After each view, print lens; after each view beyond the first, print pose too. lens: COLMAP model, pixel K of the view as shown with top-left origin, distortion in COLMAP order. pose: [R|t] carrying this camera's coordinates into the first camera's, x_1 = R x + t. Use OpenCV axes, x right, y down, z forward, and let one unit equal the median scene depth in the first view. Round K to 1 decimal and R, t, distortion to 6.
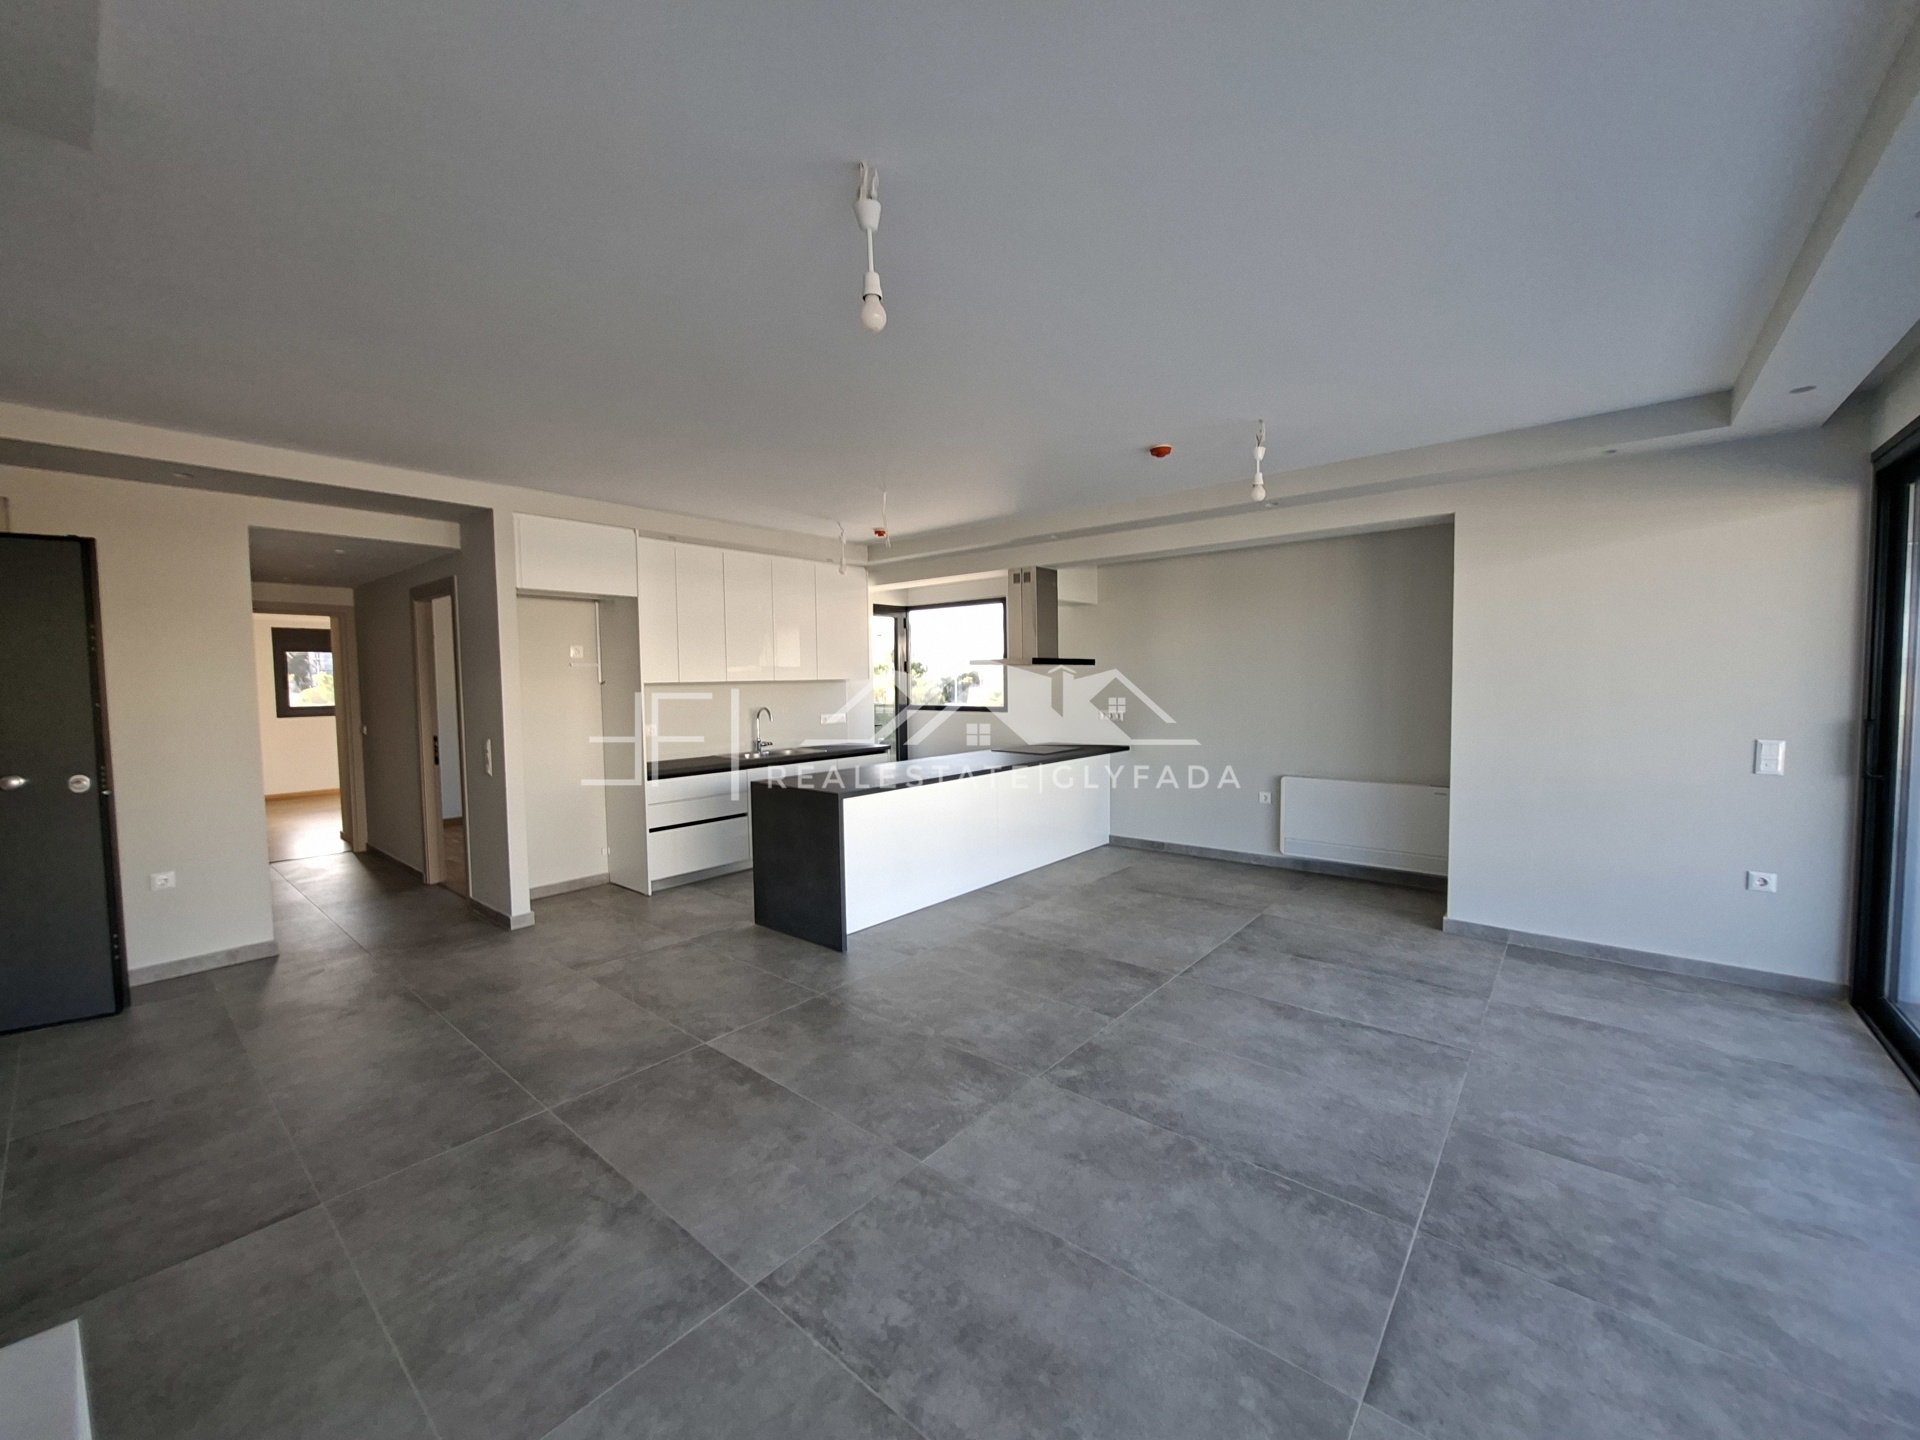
lens RADIAL K [[760.4, 0, 964.5], [0, 760.4, 717.6], [0, 0, 1]] dist [-0.003624, 0.000190]
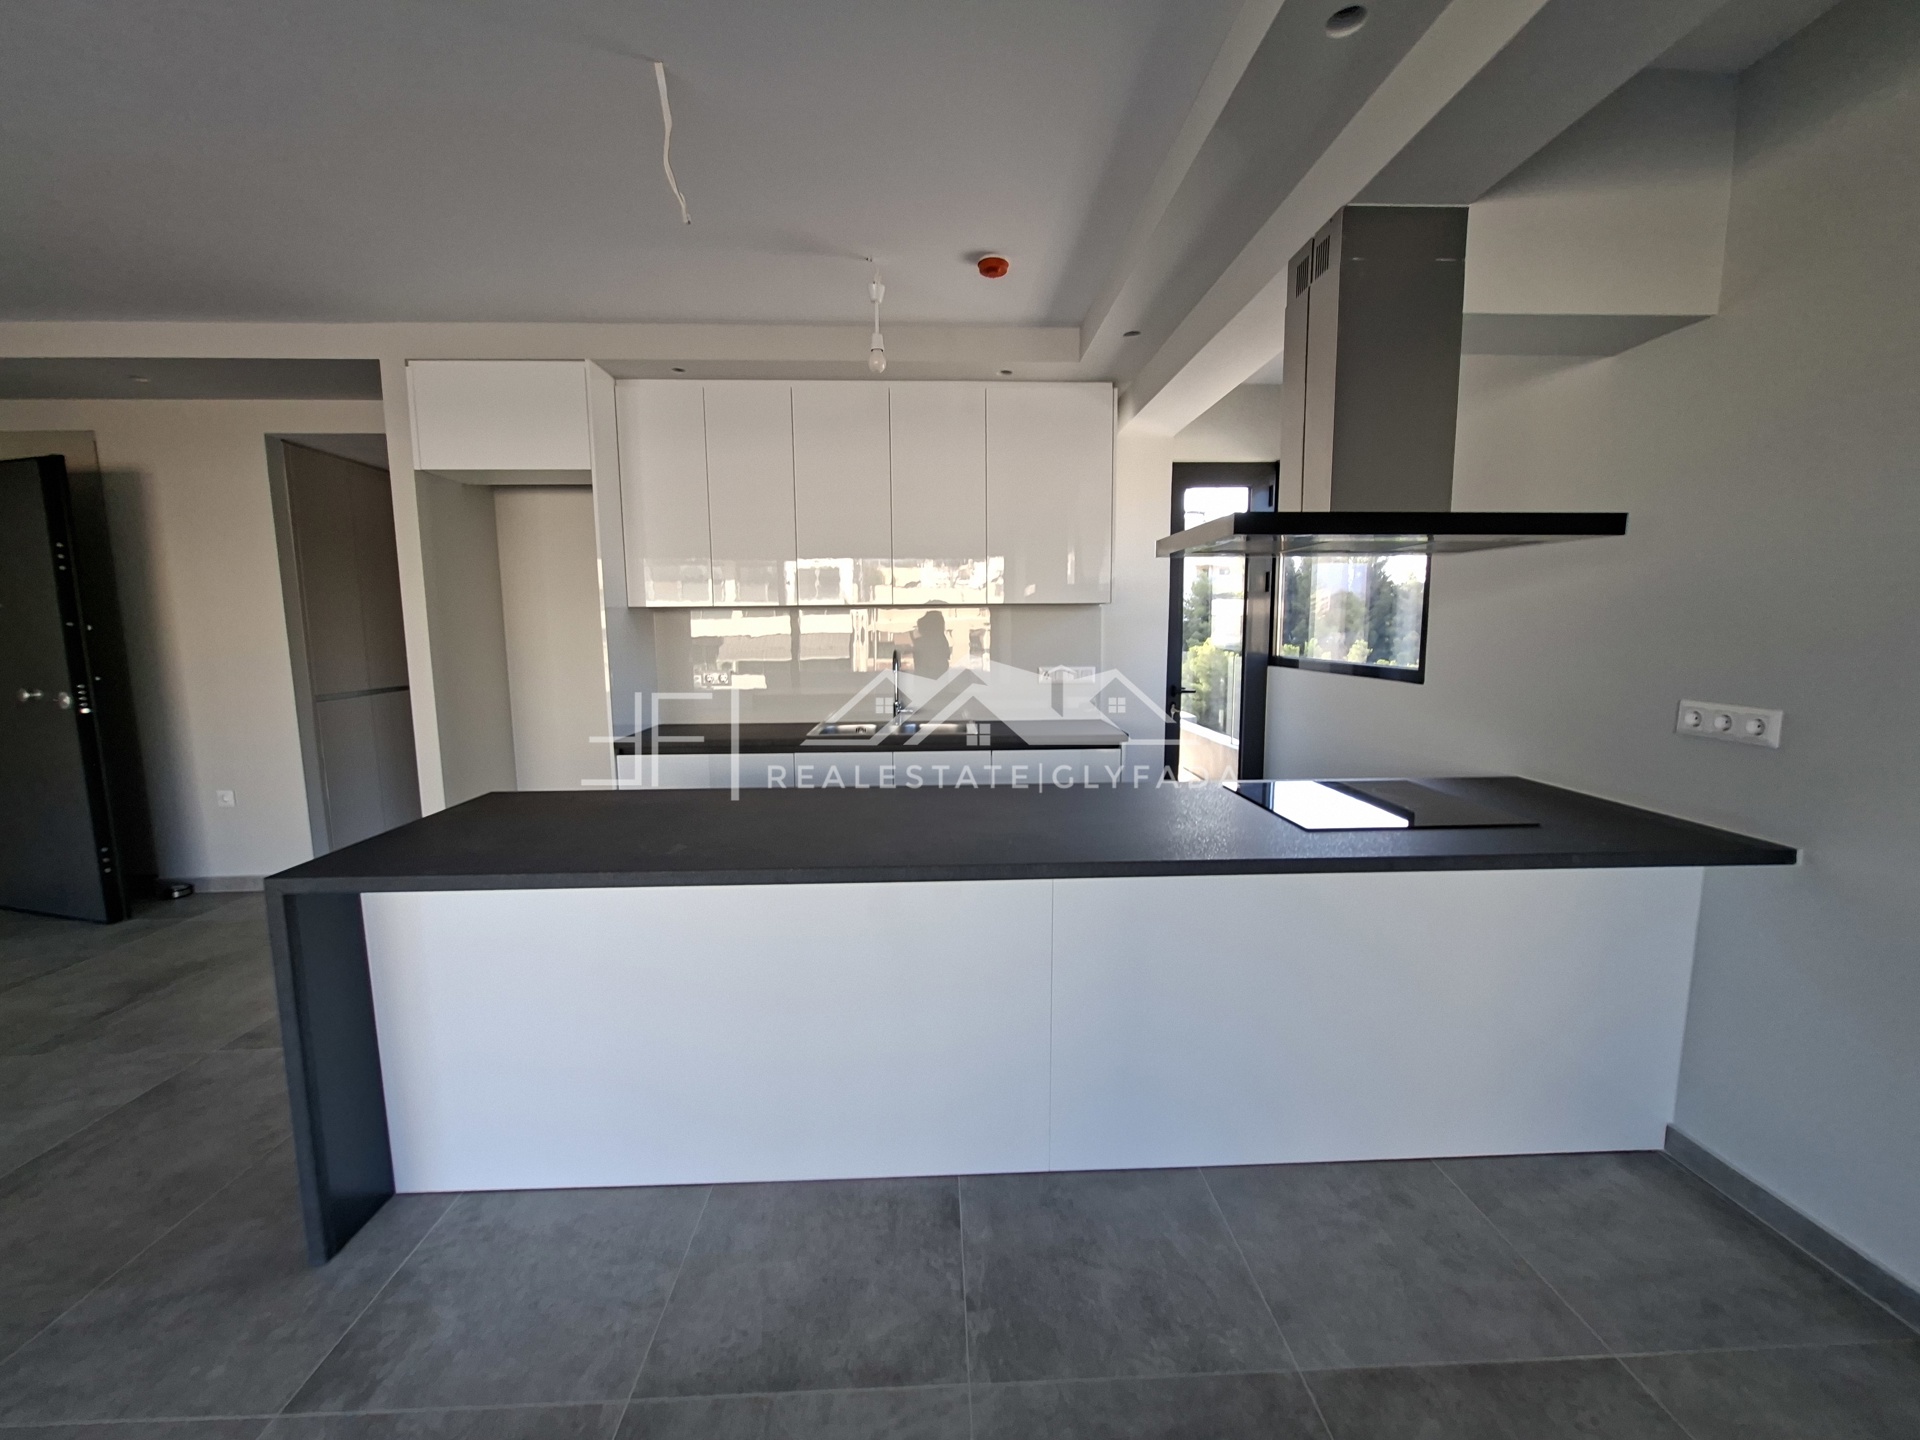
lens RADIAL K [[760.4, 0, 964.5], [0, 760.4, 717.6], [0, 0, 1]] dist [-0.003624, 0.000190]
pose [[0.673455, 0.097476, -0.732773, 0.311615], [-0.041152, 0.994674, 0.094494, -0.028252], [0.738082, -0.033482, 0.673880, 0.916273]]
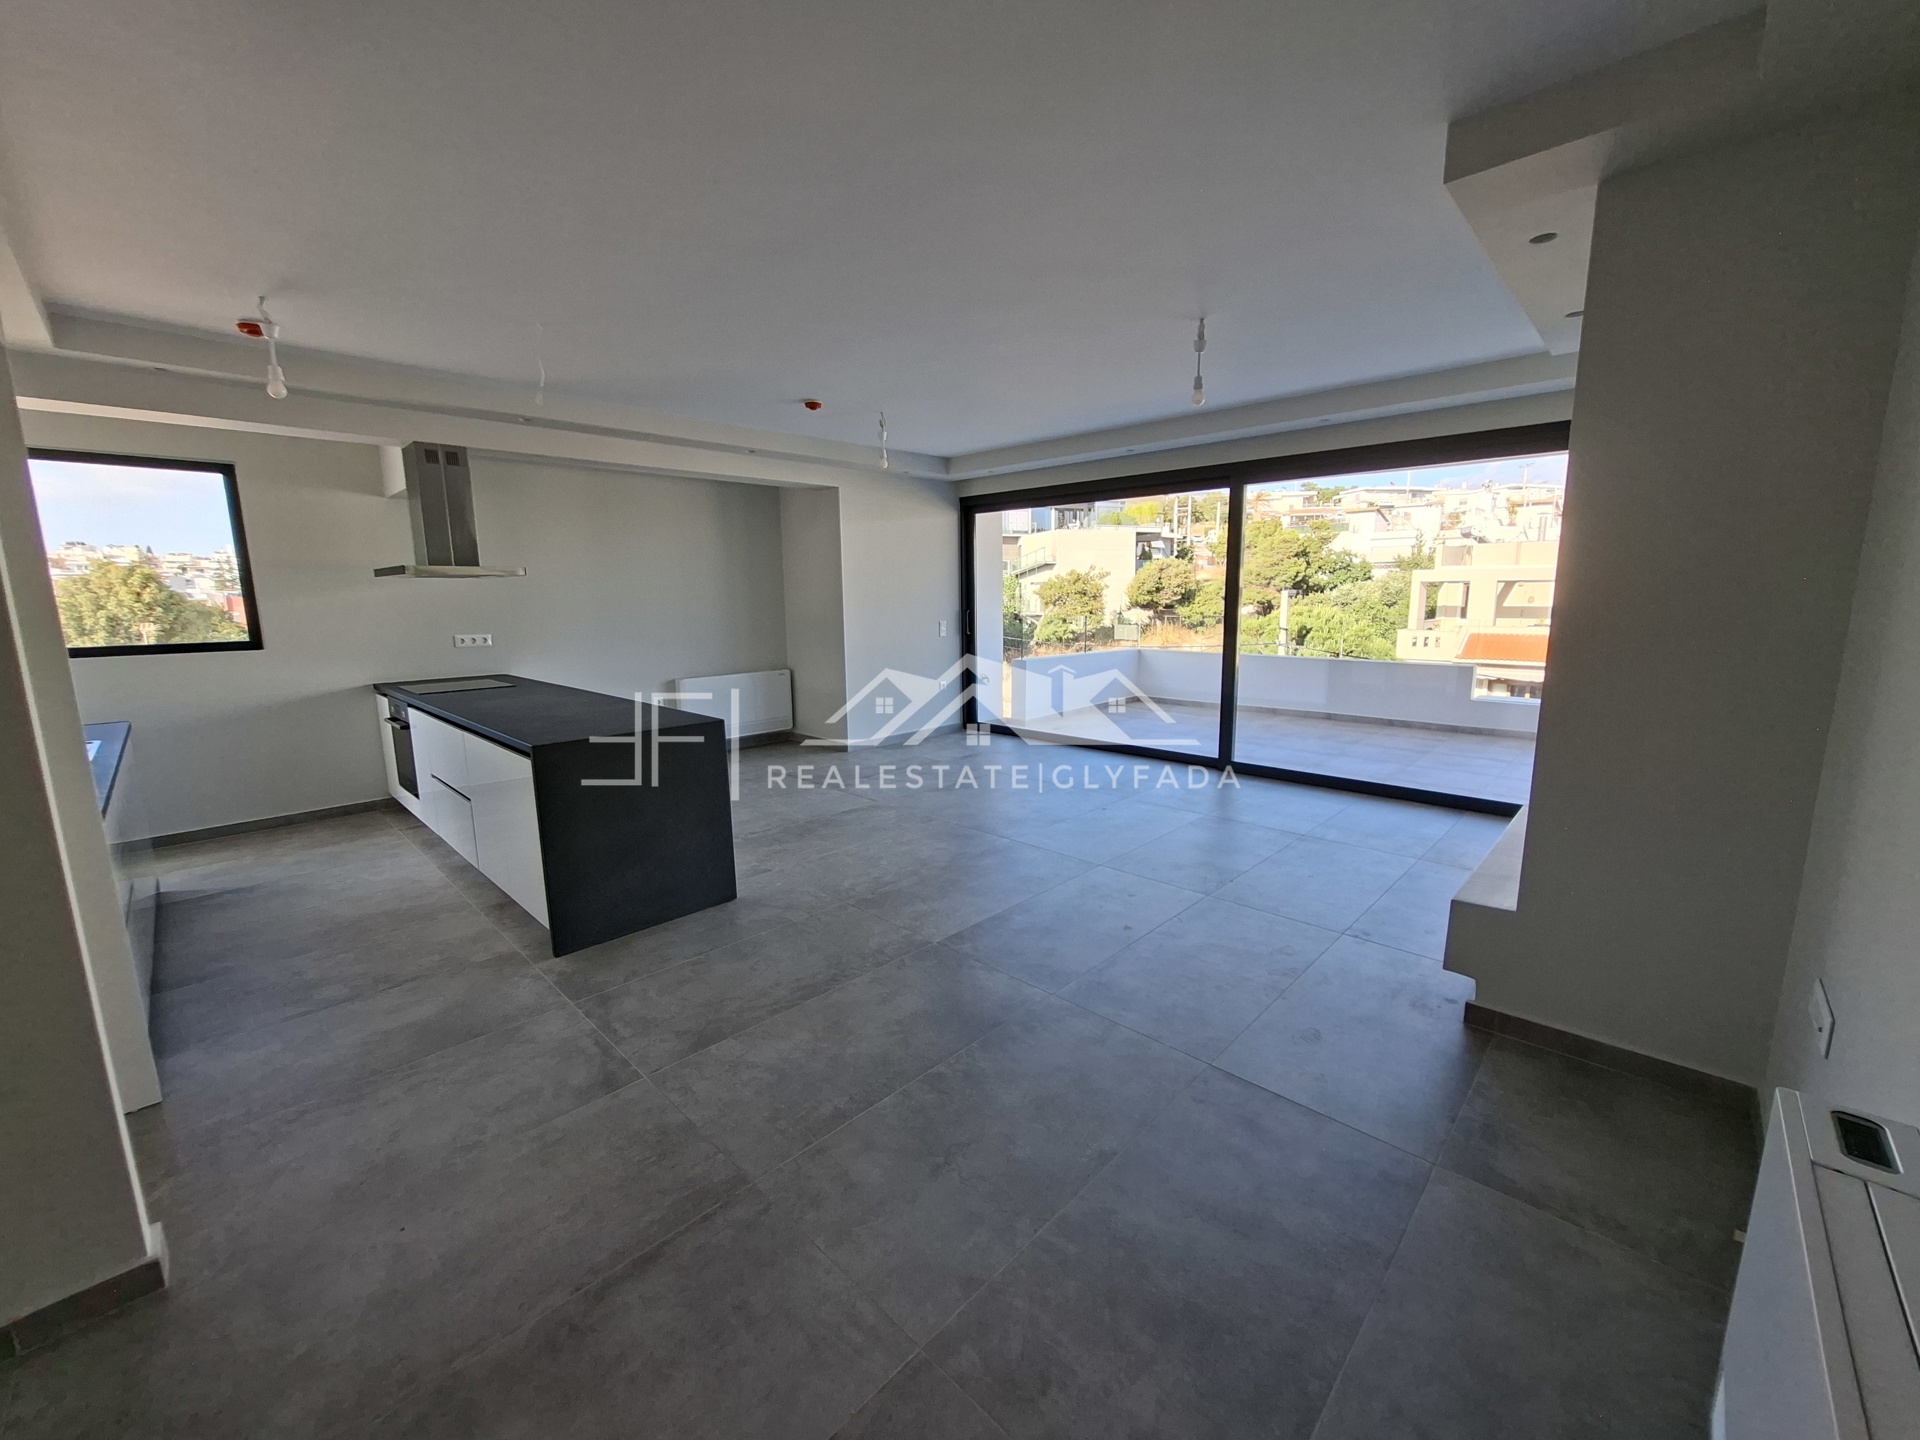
lens RADIAL K [[760.4, 0, 964.5], [0, 760.4, 717.6], [0, 0, 1]] dist [-0.003624, 0.000190]
pose [[0.066764, -0.150561, 0.986344, -0.909100], [0.062520, 0.987238, 0.146466, -0.011285], [-0.995808, 0.051887, 0.075325, 0.606689]]
